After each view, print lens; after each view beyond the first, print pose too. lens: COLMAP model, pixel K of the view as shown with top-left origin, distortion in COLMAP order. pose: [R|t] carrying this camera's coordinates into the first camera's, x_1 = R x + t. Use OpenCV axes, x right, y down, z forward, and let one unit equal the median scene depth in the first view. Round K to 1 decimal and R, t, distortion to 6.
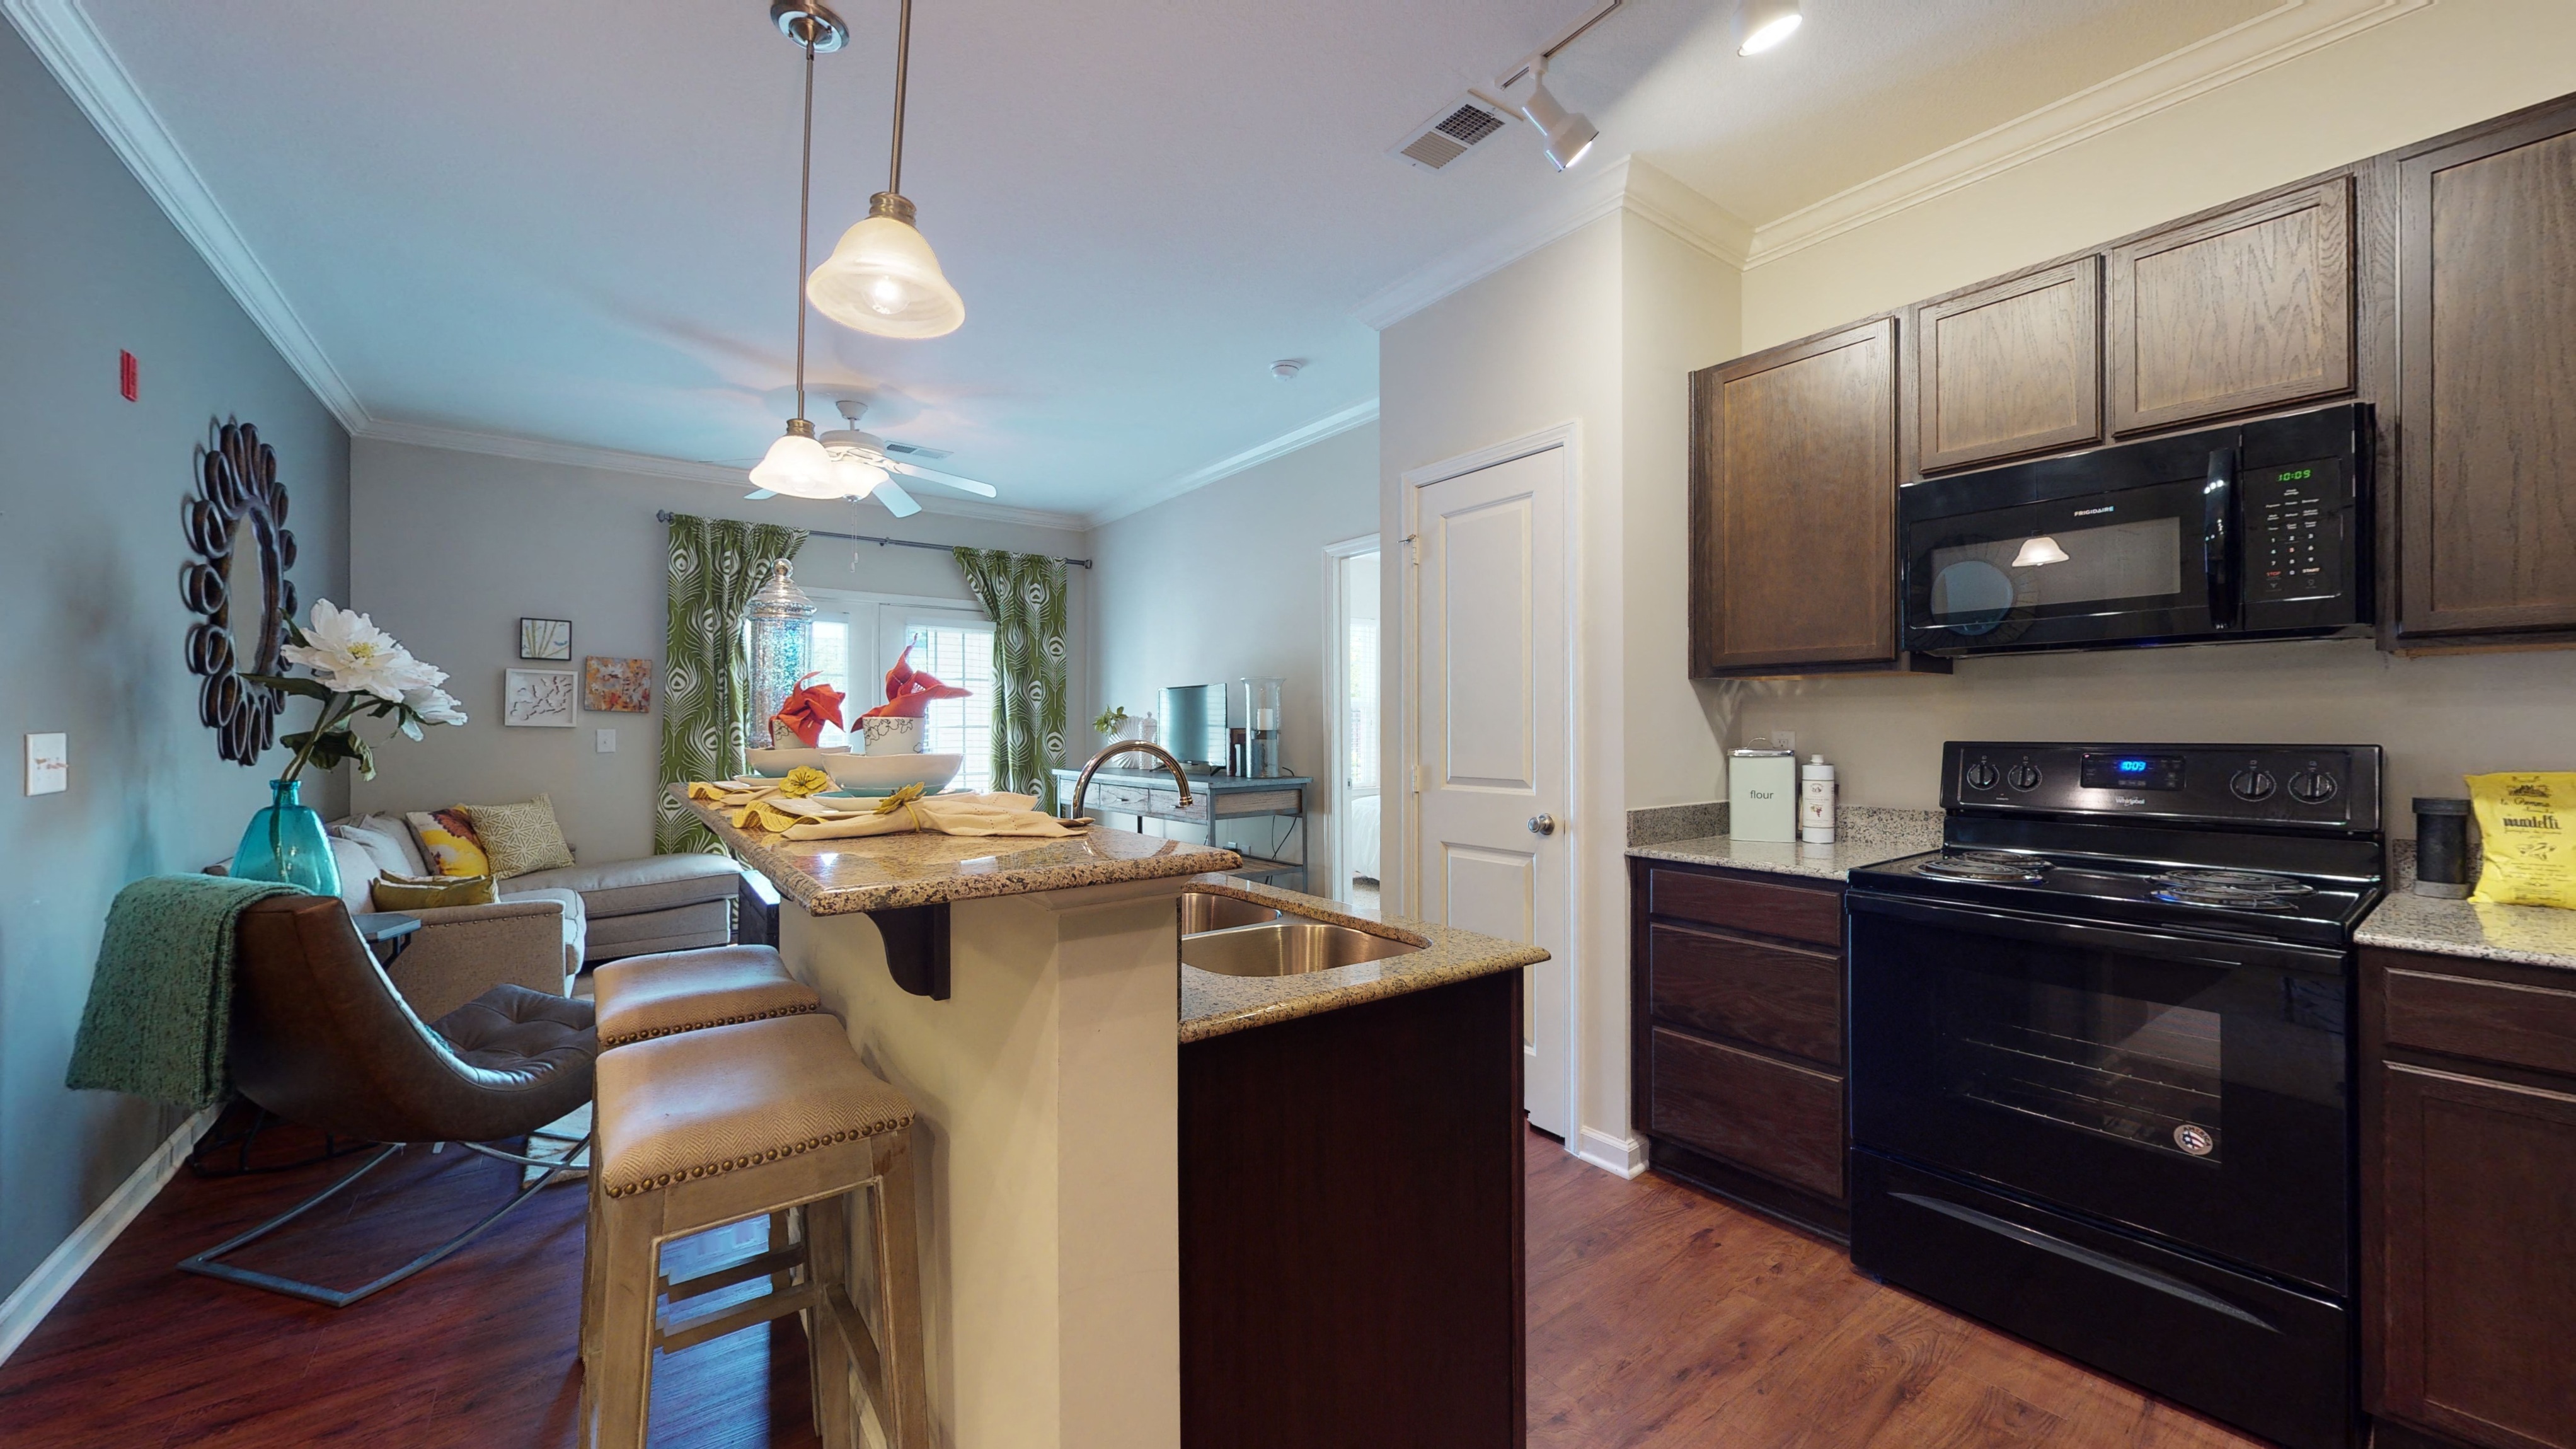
lens RADIAL K [[935.5, 0, 1271.7], [0, 935.5, 727.4], [0, 0, 1]] dist [-0.001062, -0.000111]
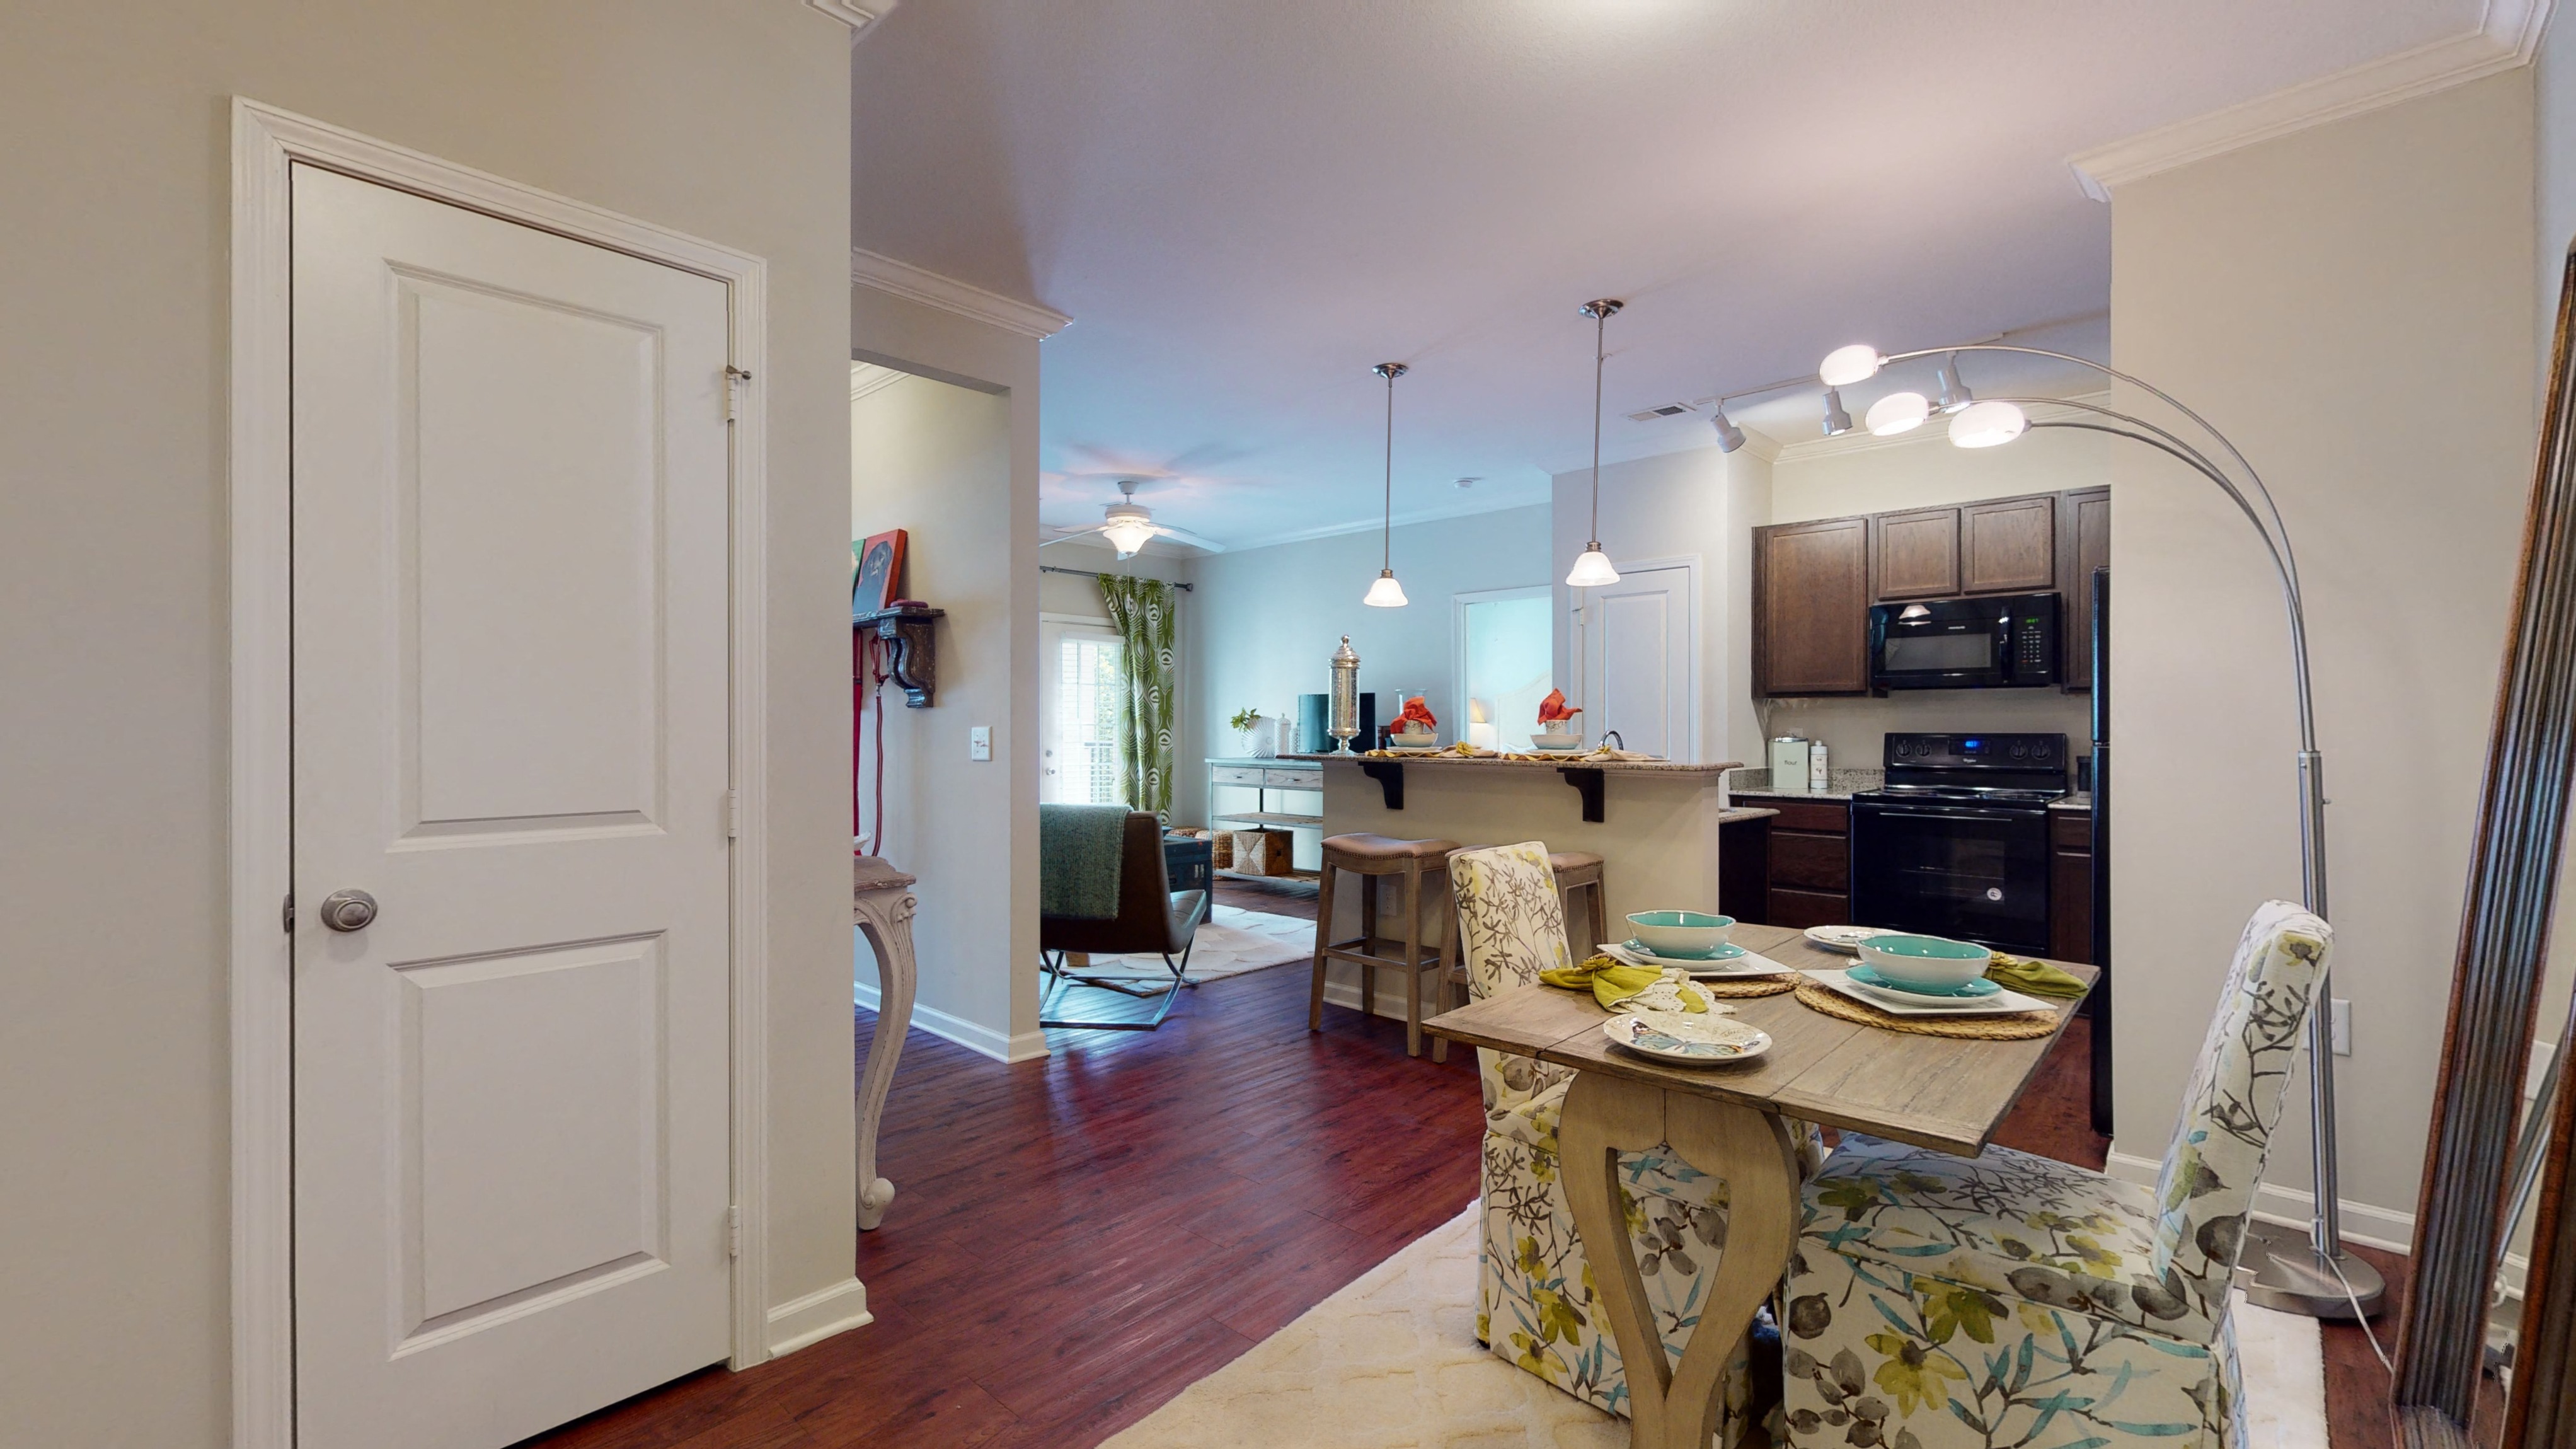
lens RADIAL K [[1011.1, 0, 1298.1], [0, 1011.1, 726.5], [0, 0, 1]] dist [0.000934, 0.000011]
pose [[0.986209, 0.003874, 0.165459, -0.756877], [-0.003648, 0.999992, -0.001669, 0.008699], [-0.165464, 0.001042, 0.986215, -0.792772]]
